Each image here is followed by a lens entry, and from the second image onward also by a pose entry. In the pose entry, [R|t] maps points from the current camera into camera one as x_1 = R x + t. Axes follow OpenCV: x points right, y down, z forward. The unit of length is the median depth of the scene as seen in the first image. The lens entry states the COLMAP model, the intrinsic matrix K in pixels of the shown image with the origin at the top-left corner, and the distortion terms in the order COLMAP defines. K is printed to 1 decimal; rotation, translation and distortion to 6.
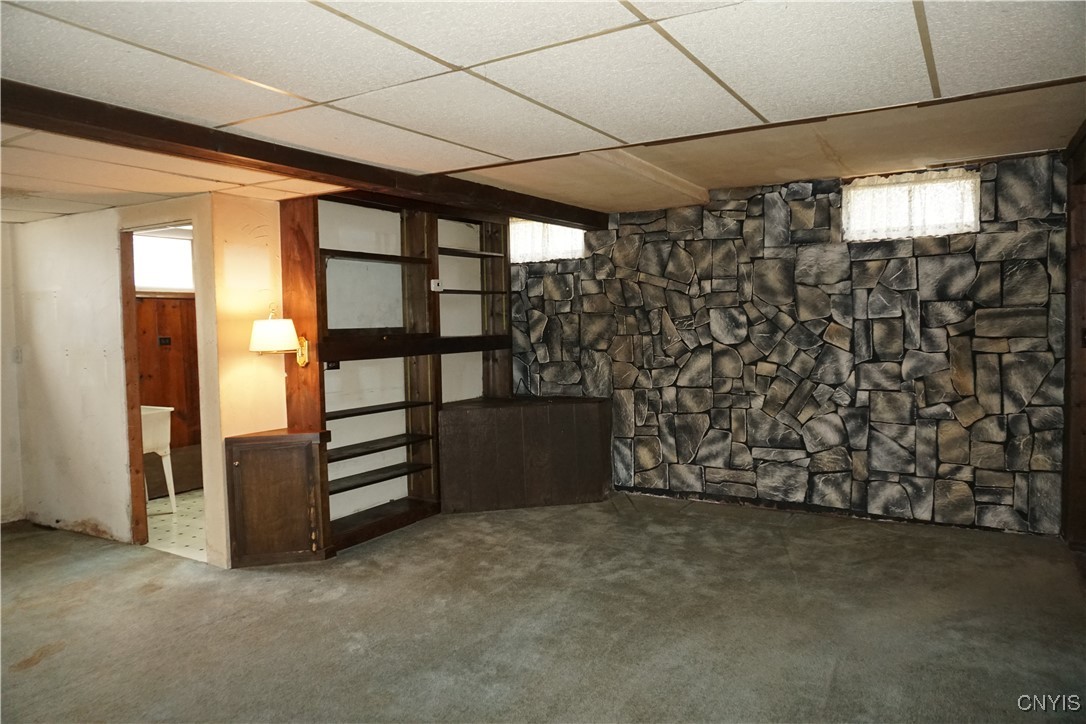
lens RADIAL K [[722.2, 0, 541.3], [0, 722.2, 366.9], [0, 0, 1]] dist [-0.048452, 0.026787]
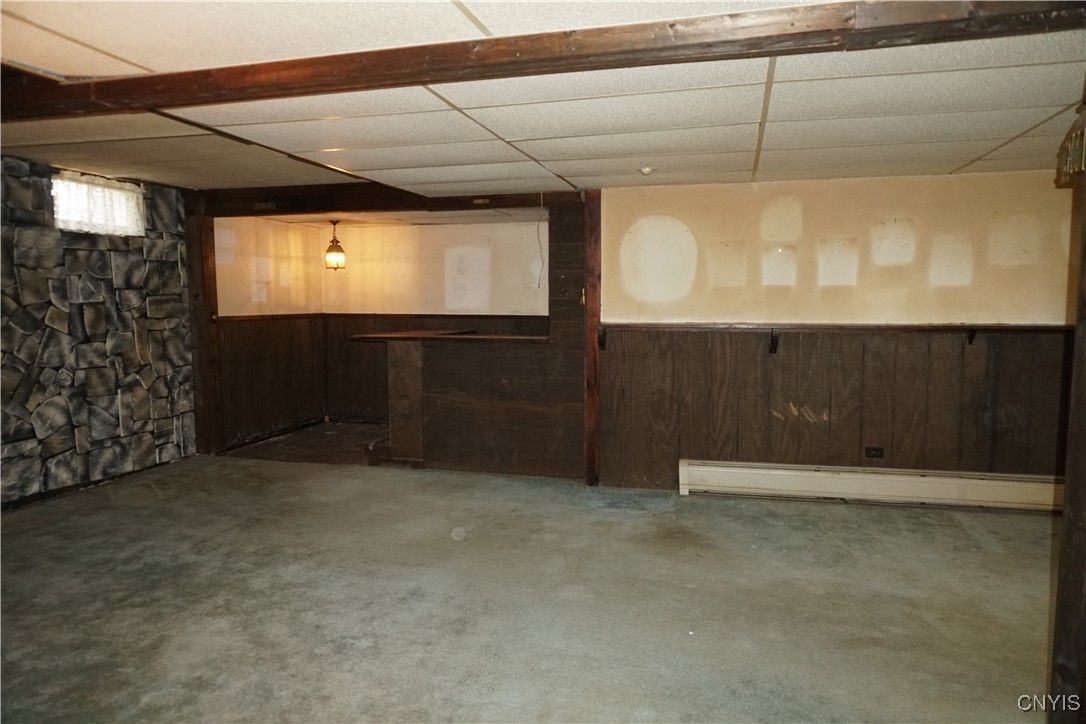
lens RADIAL K [[722.2, 0, 542.6], [0, 722.2, 361.1], [0, 0, 1]] dist [-0.048452, 0.026787]
pose [[-0.276507, -0.062288, 0.958991, -0.782045], [0.064694, 0.994427, 0.083243, -0.024555], [-0.958832, 0.085058, -0.270936, 0.633498]]
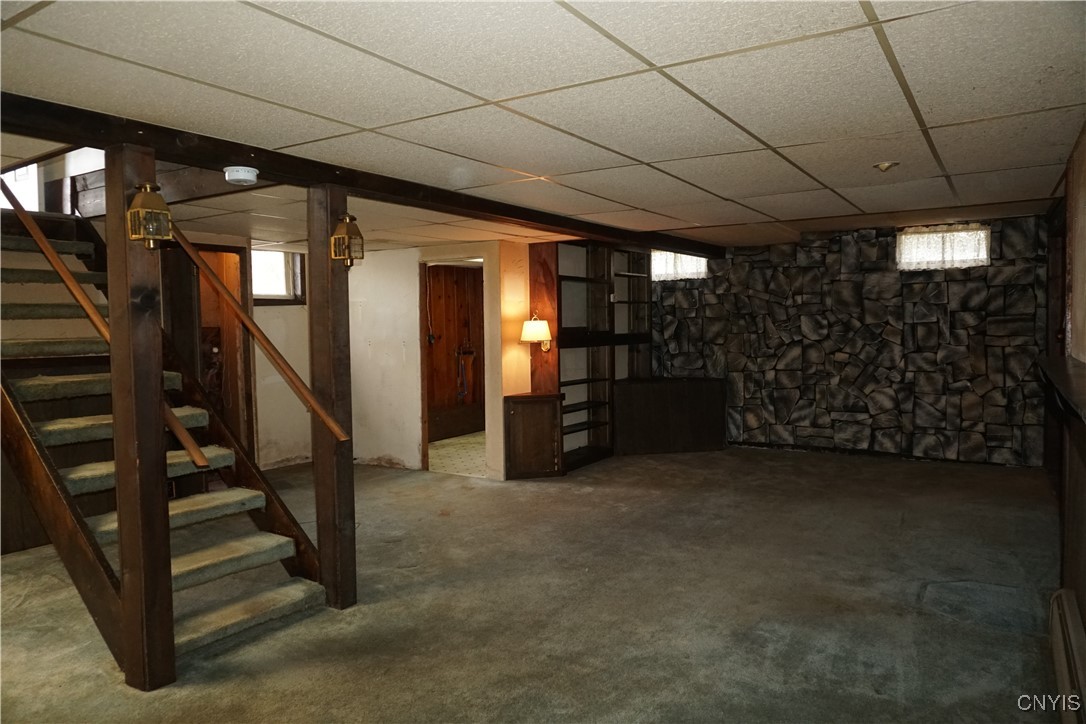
lens RADIAL K [[722.2, 0, 545.2], [0, 722.2, 365.2], [0, 0, 1]] dist [-0.048452, 0.026787]
pose [[0.999608, 0.006748, -0.027157, -0.263345], [-0.006844, 0.999971, -0.003424, 0.030352], [0.027133, 0.003609, 0.999625, -0.493939]]
